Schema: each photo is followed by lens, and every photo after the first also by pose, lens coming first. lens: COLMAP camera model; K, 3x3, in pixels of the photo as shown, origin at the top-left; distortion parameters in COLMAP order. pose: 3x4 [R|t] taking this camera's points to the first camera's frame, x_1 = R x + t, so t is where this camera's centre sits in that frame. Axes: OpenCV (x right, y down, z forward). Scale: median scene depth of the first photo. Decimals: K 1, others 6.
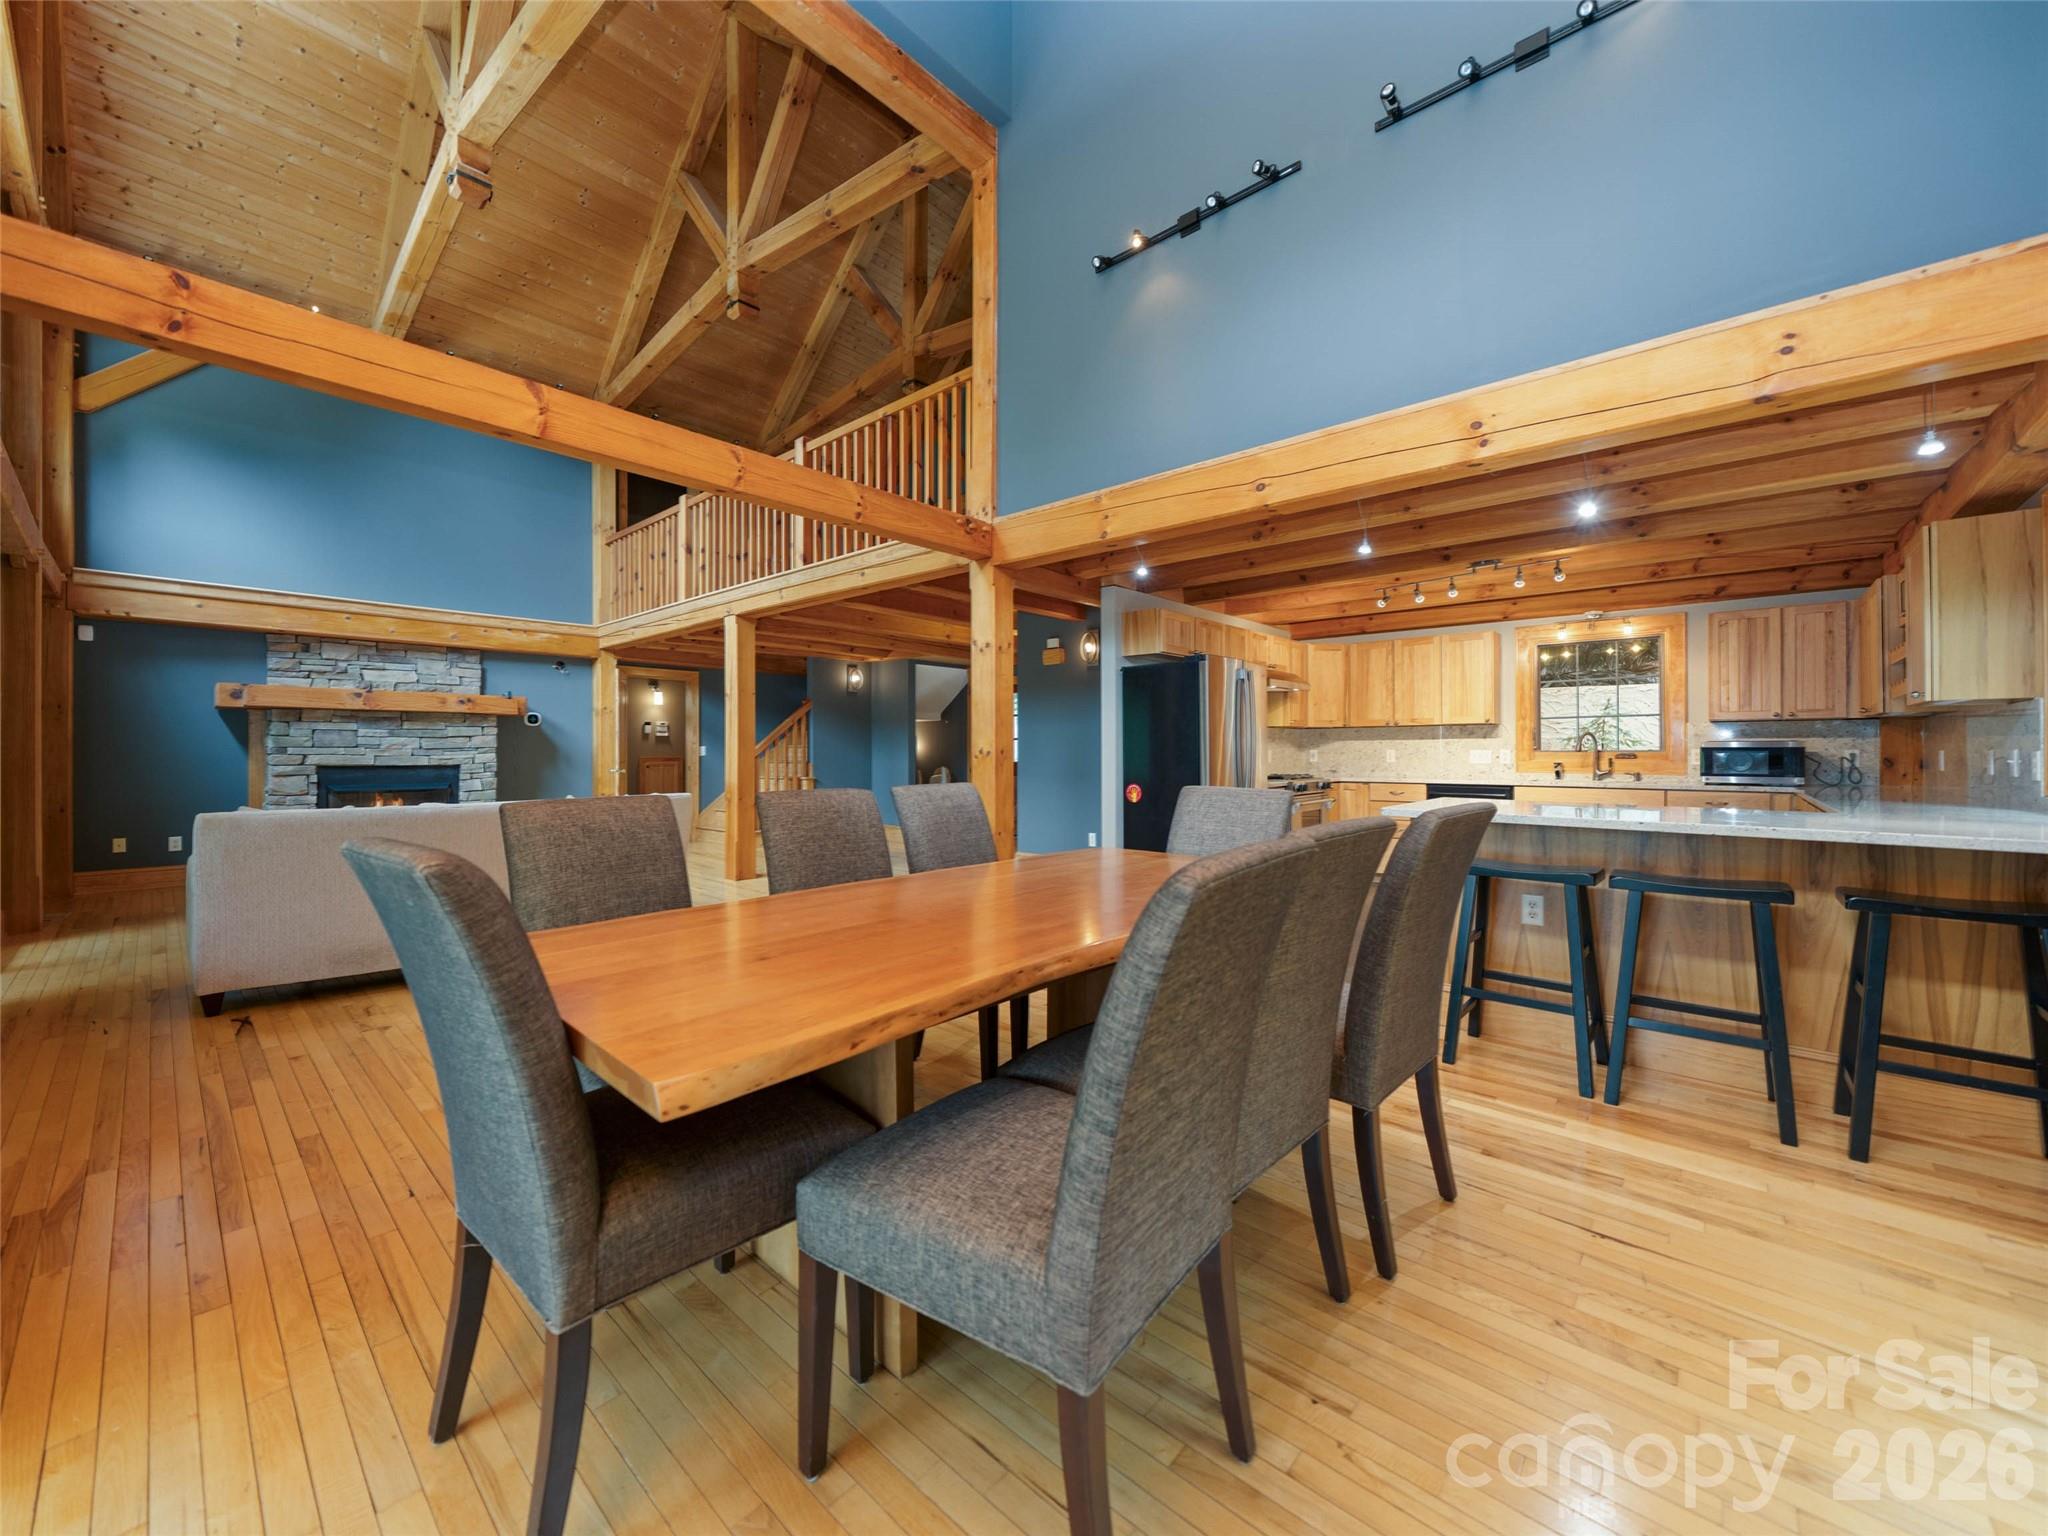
lens RADIAL K [[791.7, 0, 1021.6], [0, 791.7, 748.0], [0, 0, 1]] dist [0.001331, -0.000676]
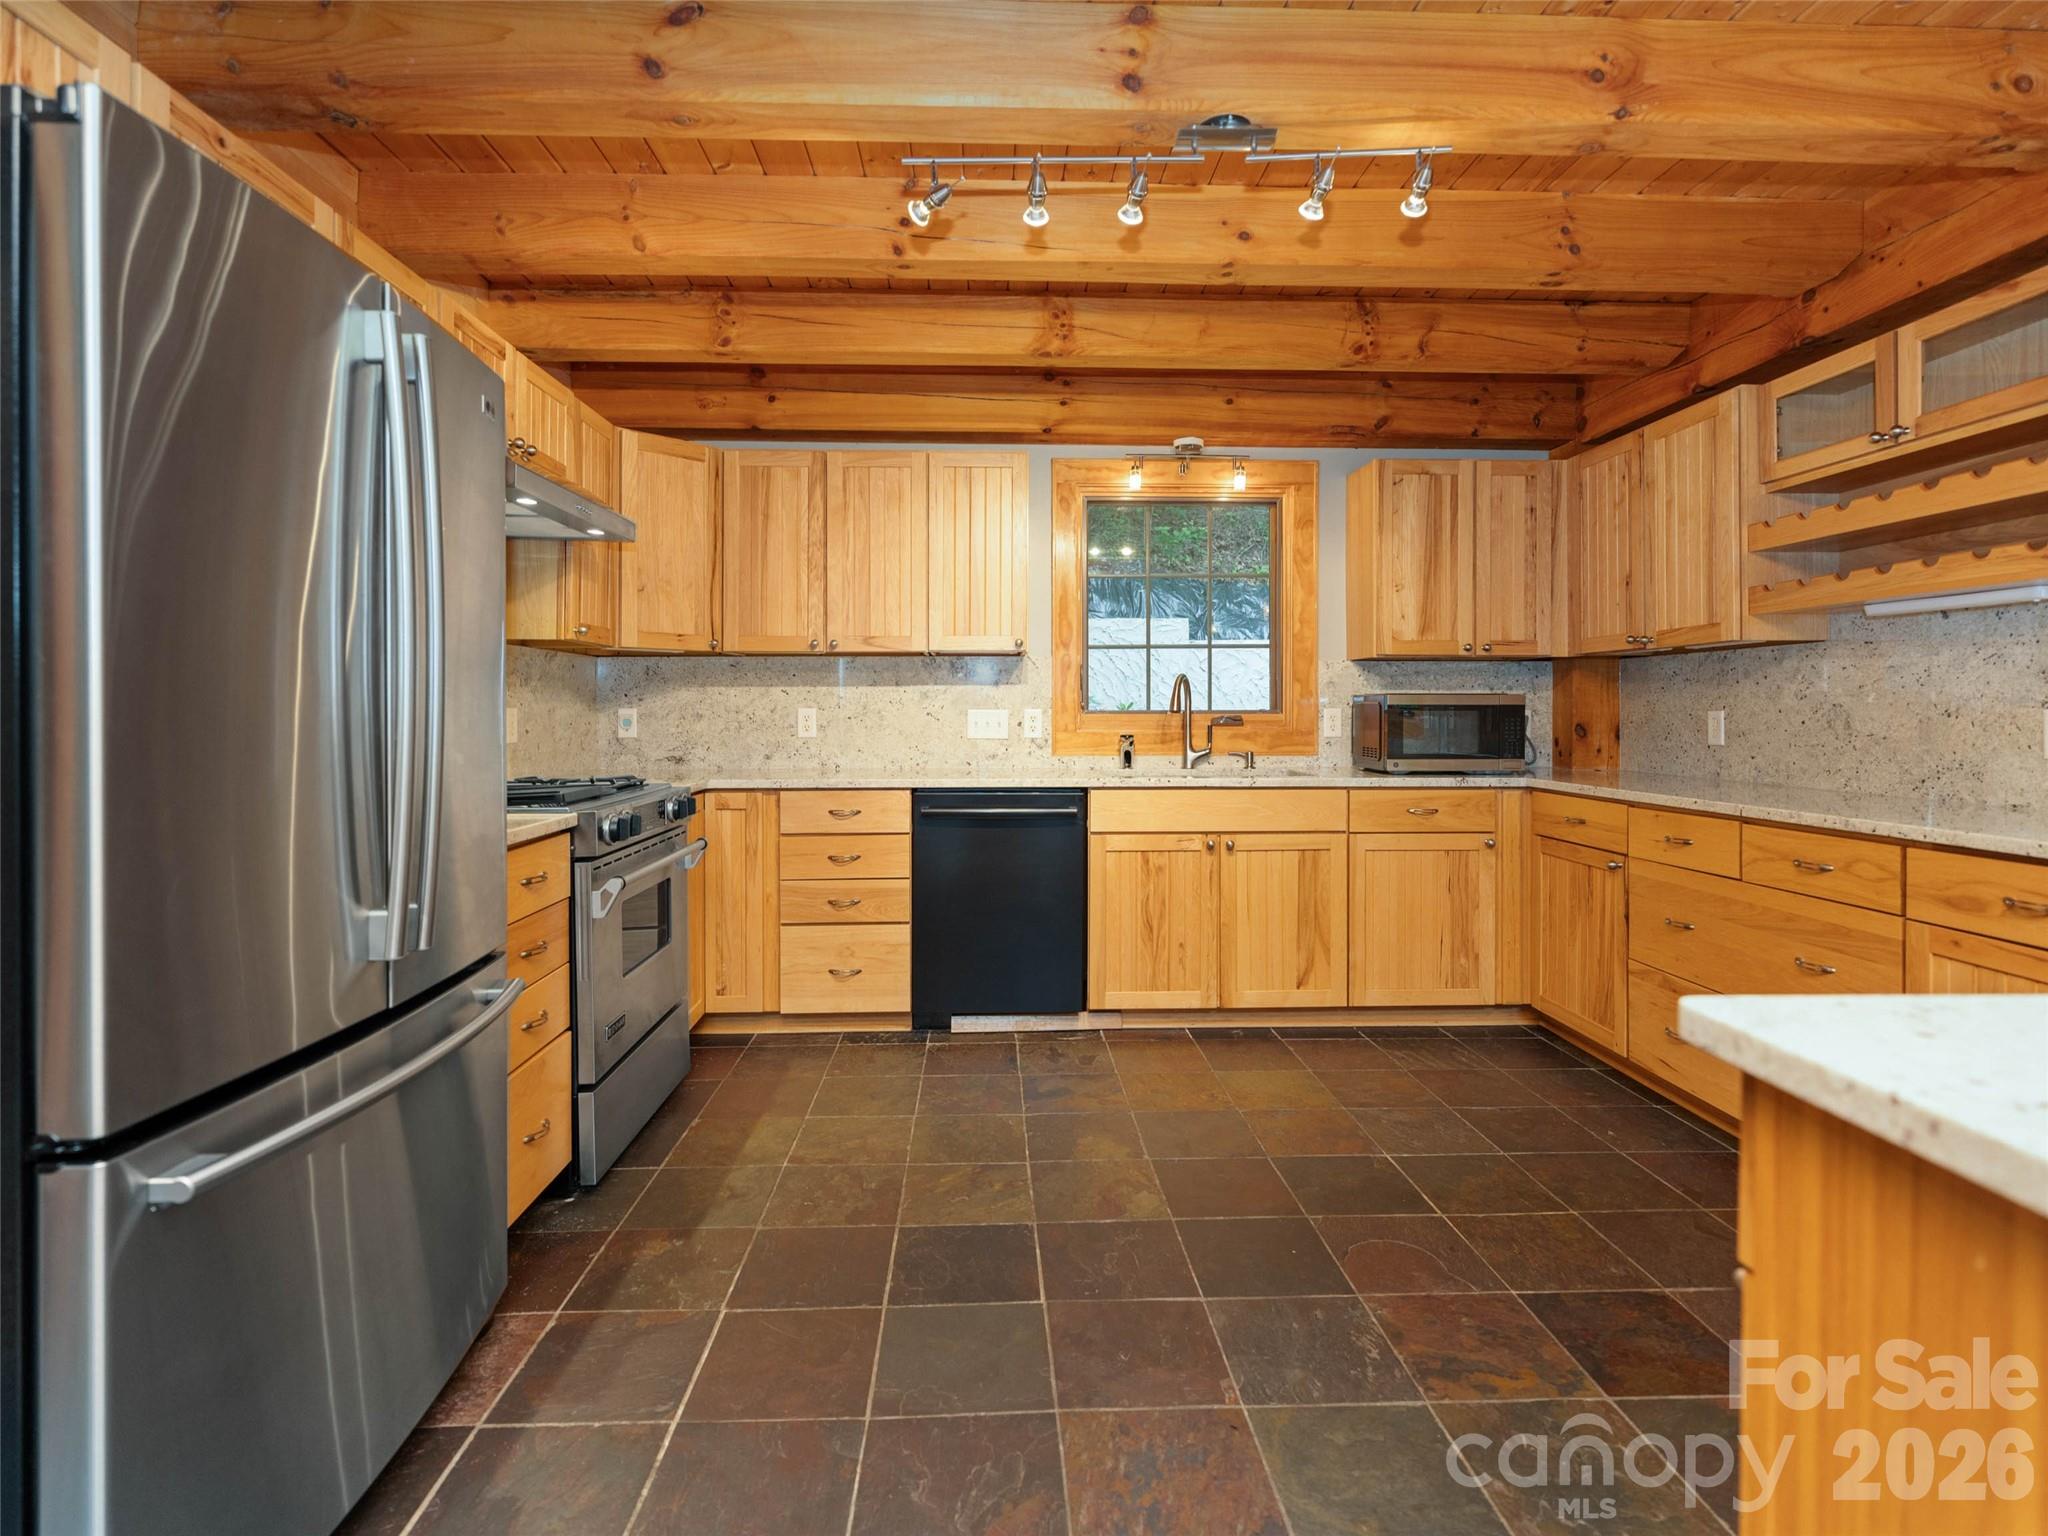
lens RADIAL K [[1012.3, 0, 1017.5], [0, 1012.3, 714.1], [0, 0, 1]] dist [0.004583, 0.000756]
pose [[0.721221, 0.000480, 0.692705, 0.184012], [-0.004378, 0.999983, 0.003865, 0.003033], [-0.692691, -0.005821, 0.721211, 0.587356]]
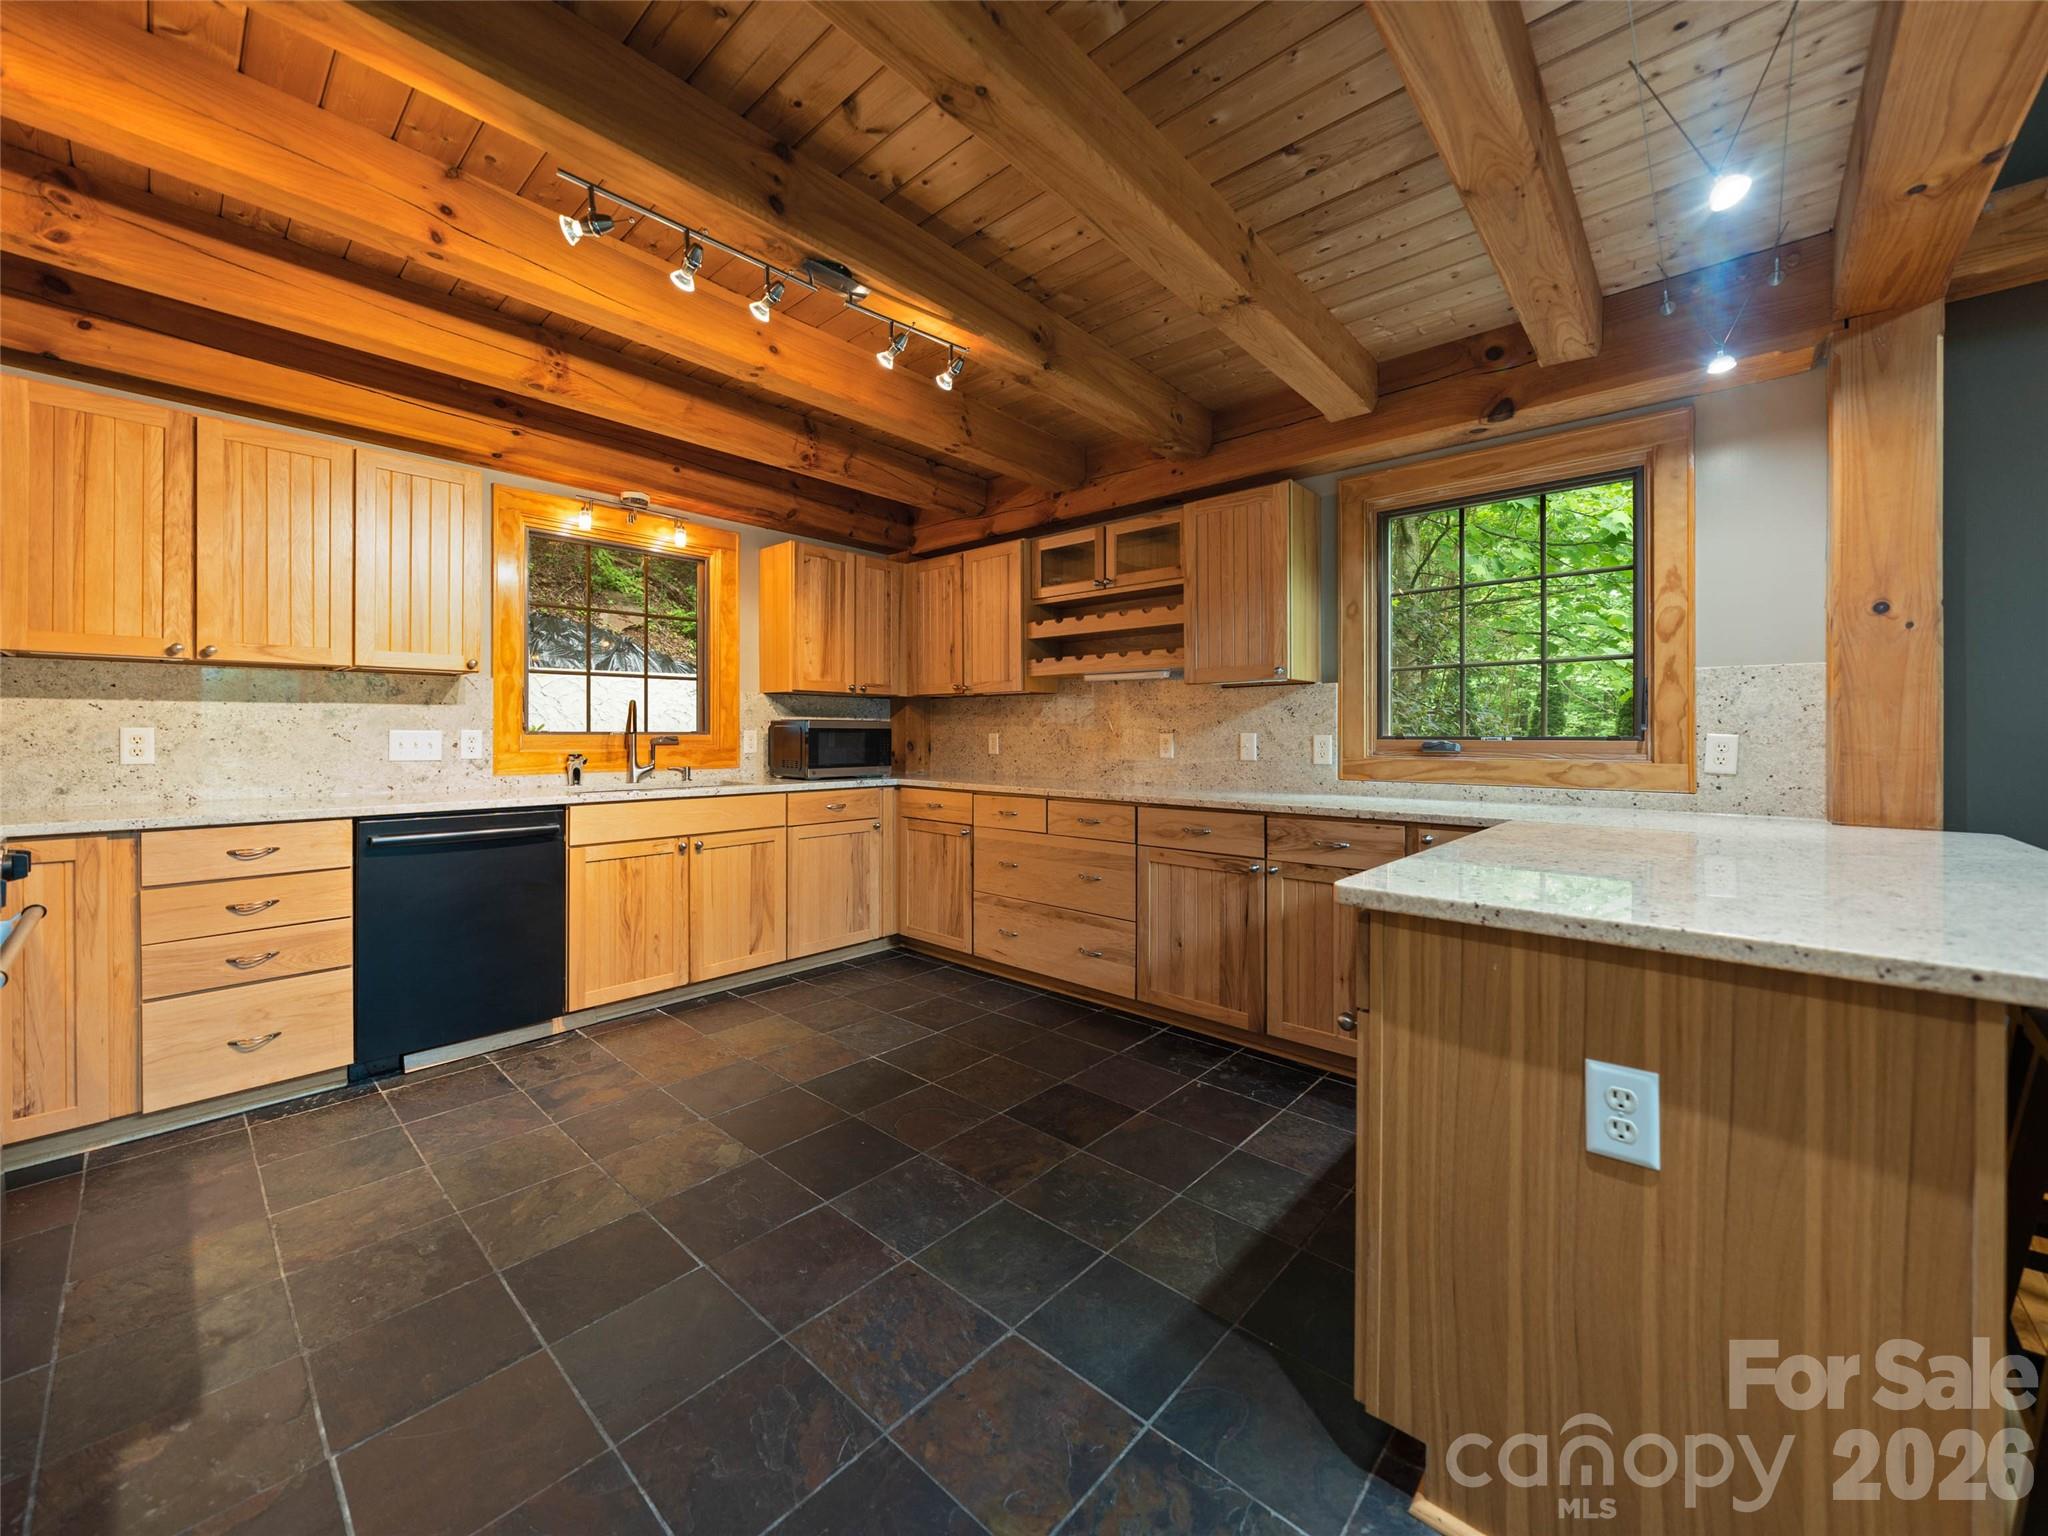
lens RADIAL K [[791.7, 0, 1013.1], [0, 791.7, 736.2], [0, 0, 1]] dist [0.001331, -0.000676]
pose [[0.014345, -0.001800, 0.999895, 0.138602], [-0.006694, 0.999976, 0.001896, 0.003025], [-0.999875, -0.006721, 0.014332, 0.693650]]
